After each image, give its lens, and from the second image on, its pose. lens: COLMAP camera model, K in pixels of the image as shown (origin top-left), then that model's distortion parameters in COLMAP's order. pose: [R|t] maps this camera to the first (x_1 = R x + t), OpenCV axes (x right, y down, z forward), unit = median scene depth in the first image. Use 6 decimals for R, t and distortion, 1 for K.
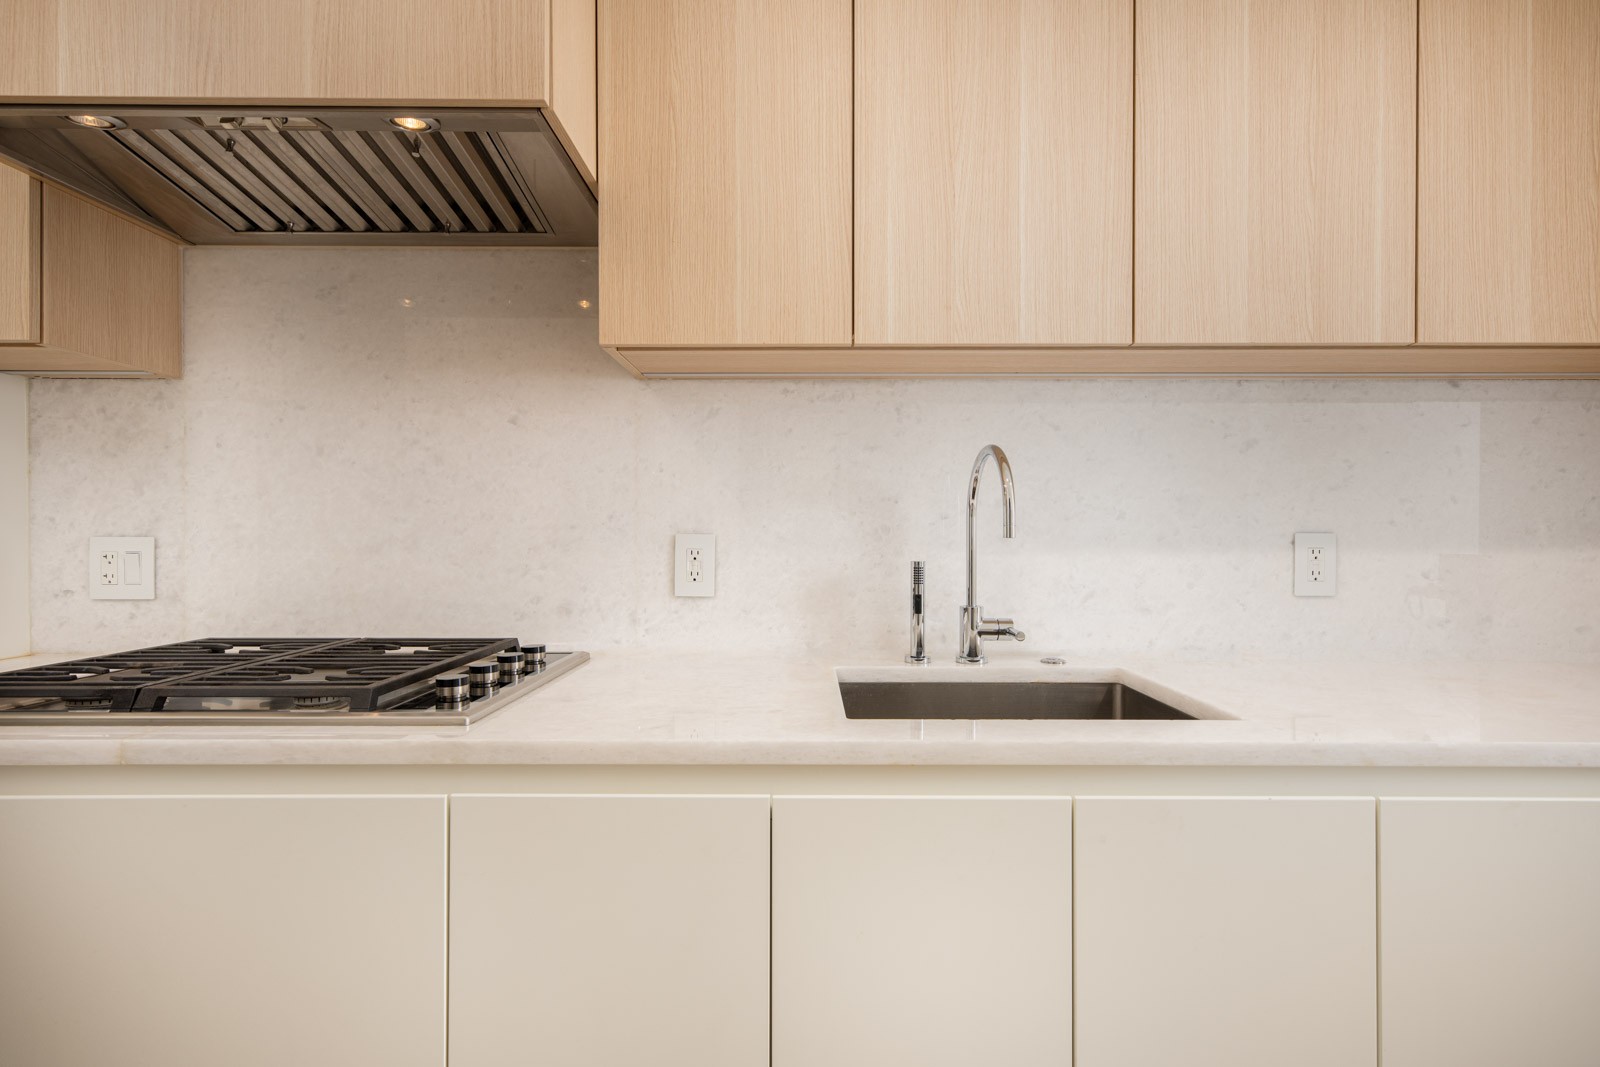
lens RADIAL K [[738.7, 0, 800.0], [0, 738.7, 533.5], [0, 0, 1]] dist [0.002311, -0.000241]
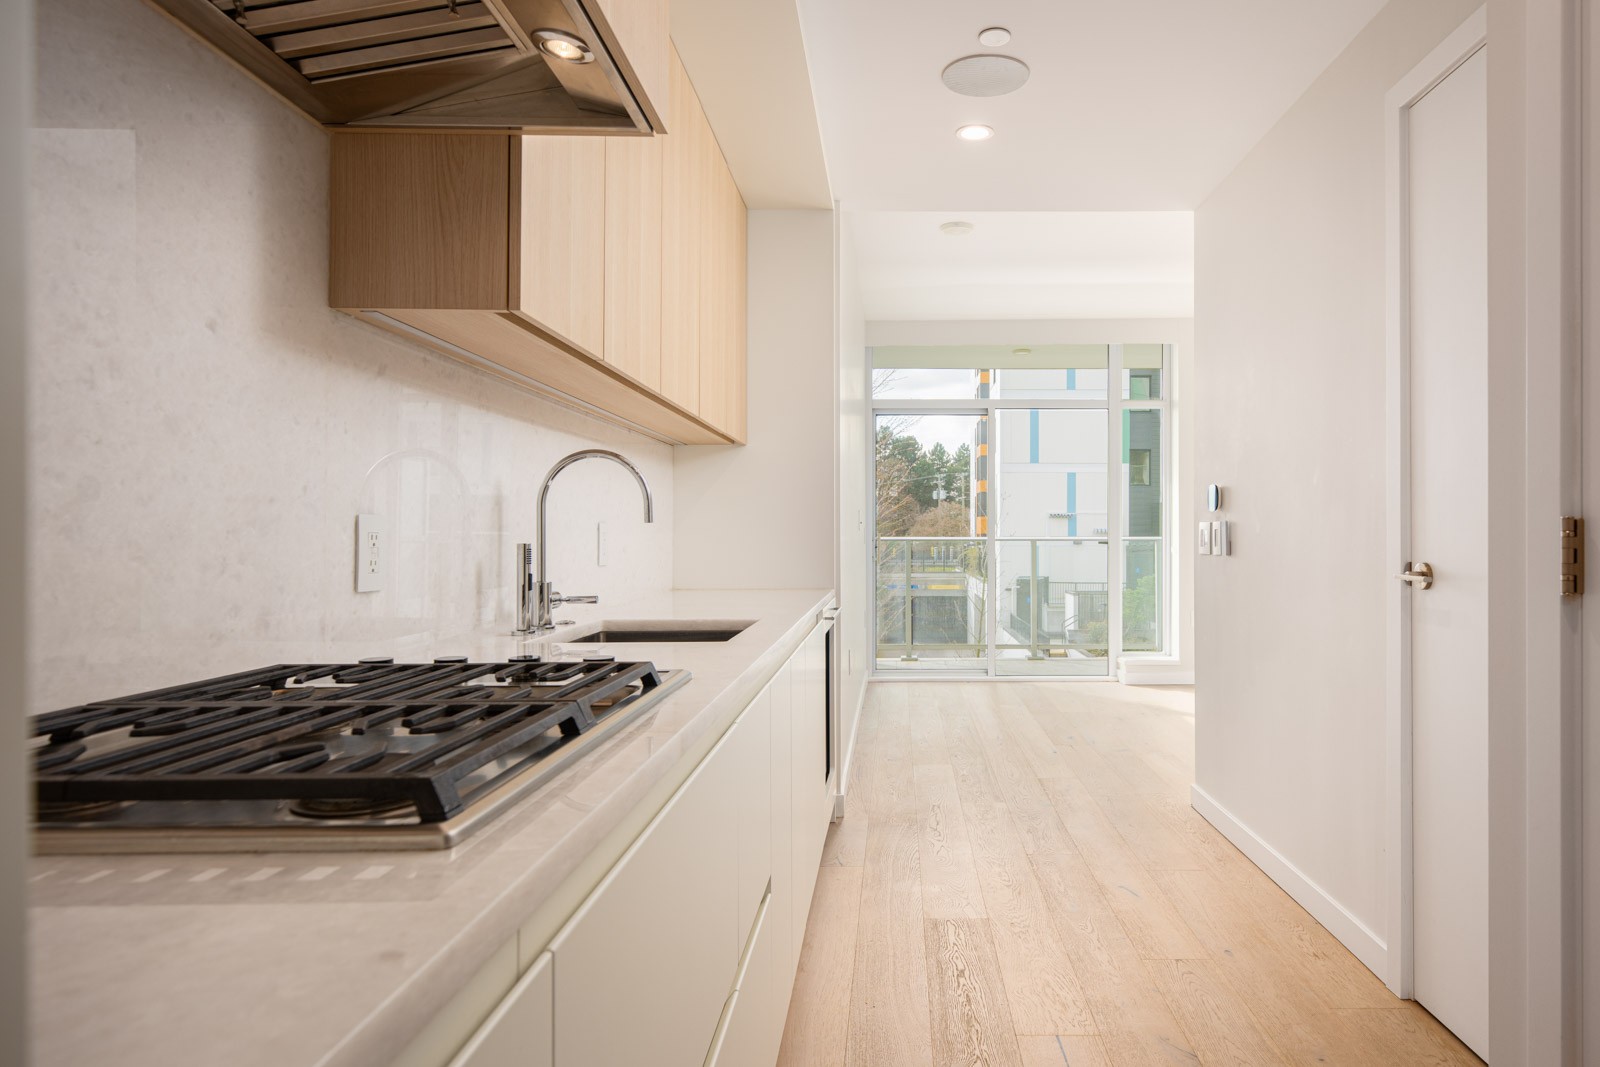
lens RADIAL K [[958.4, 0, 900.1], [0, 958.4, 531.7], [0, 0, 1]] dist [0.004081, -0.001183]
pose [[-0.013223, 0.003799, 0.999905, -1.209435], [-0.001508, 0.999992, -0.003819, 0.022945], [-0.999911, -0.001558, -0.013217, 0.432729]]
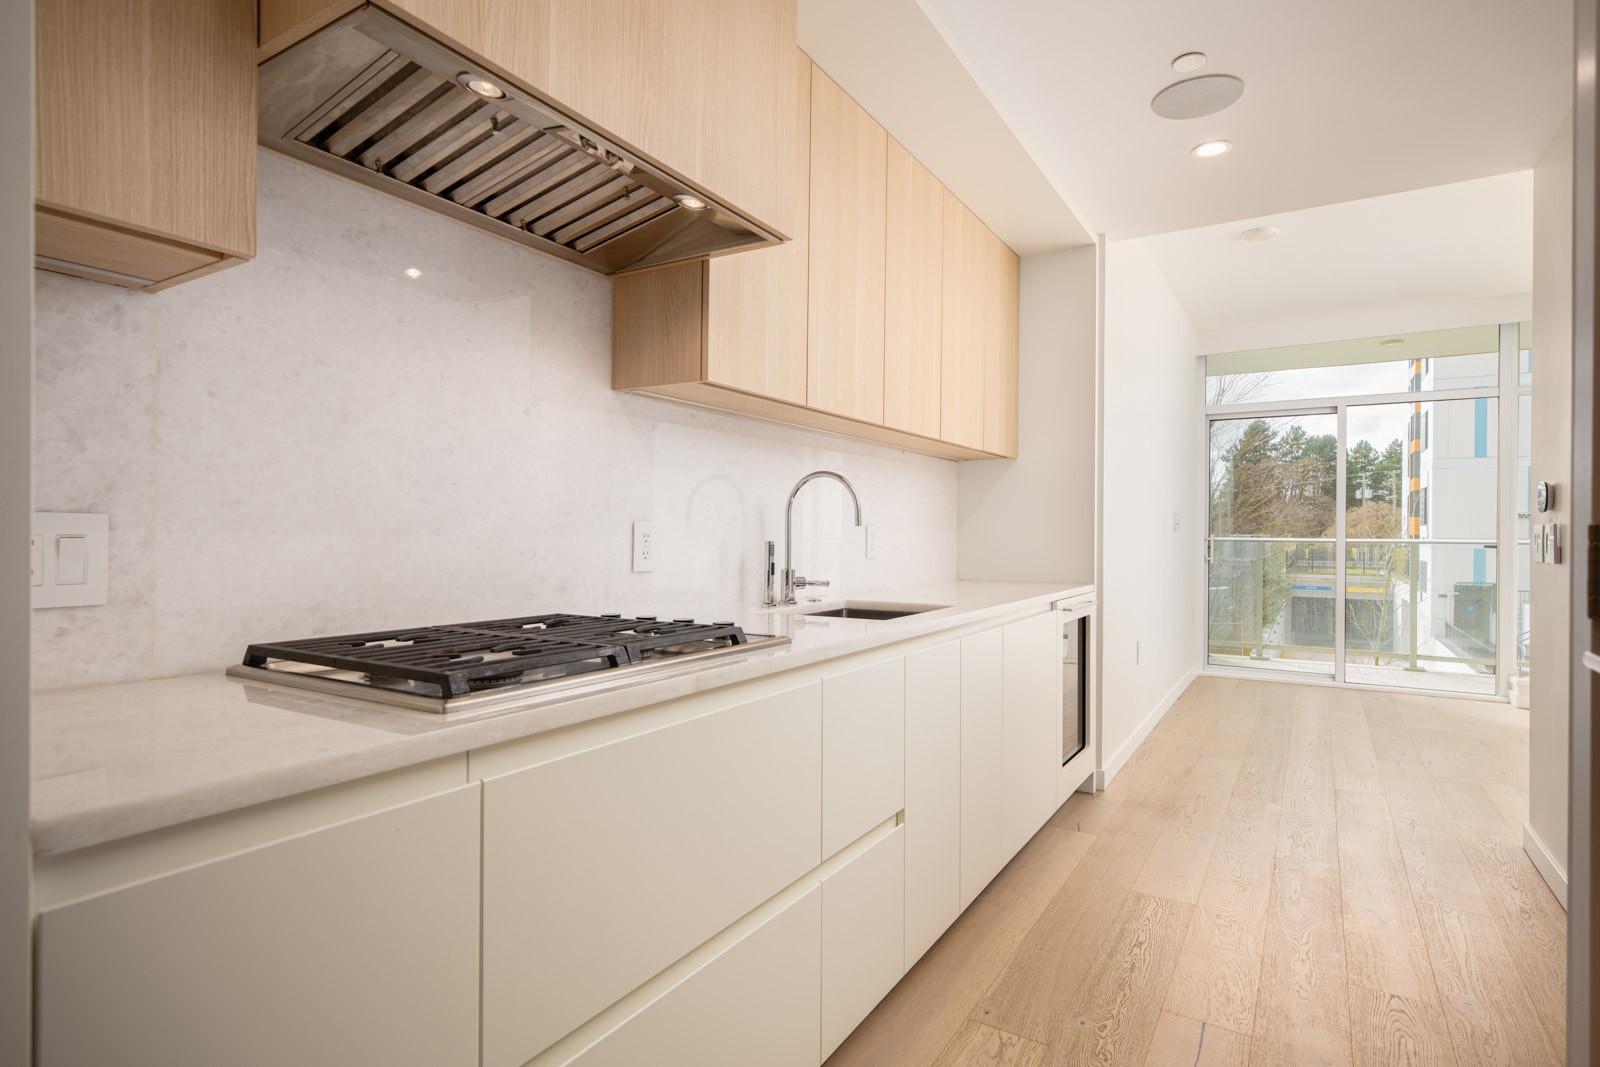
lens RADIAL K [[820.1, 0, 800.0], [0, 820.1, 533.5], [0, 0, 1]] dist [0.001434, 0.000282]
pose [[0.524451, 0.002319, 0.851437, -1.185644], [-0.008146, 0.999964, 0.002294, 0.015960], [-0.851402, -0.008139, 0.524451, 0.051870]]
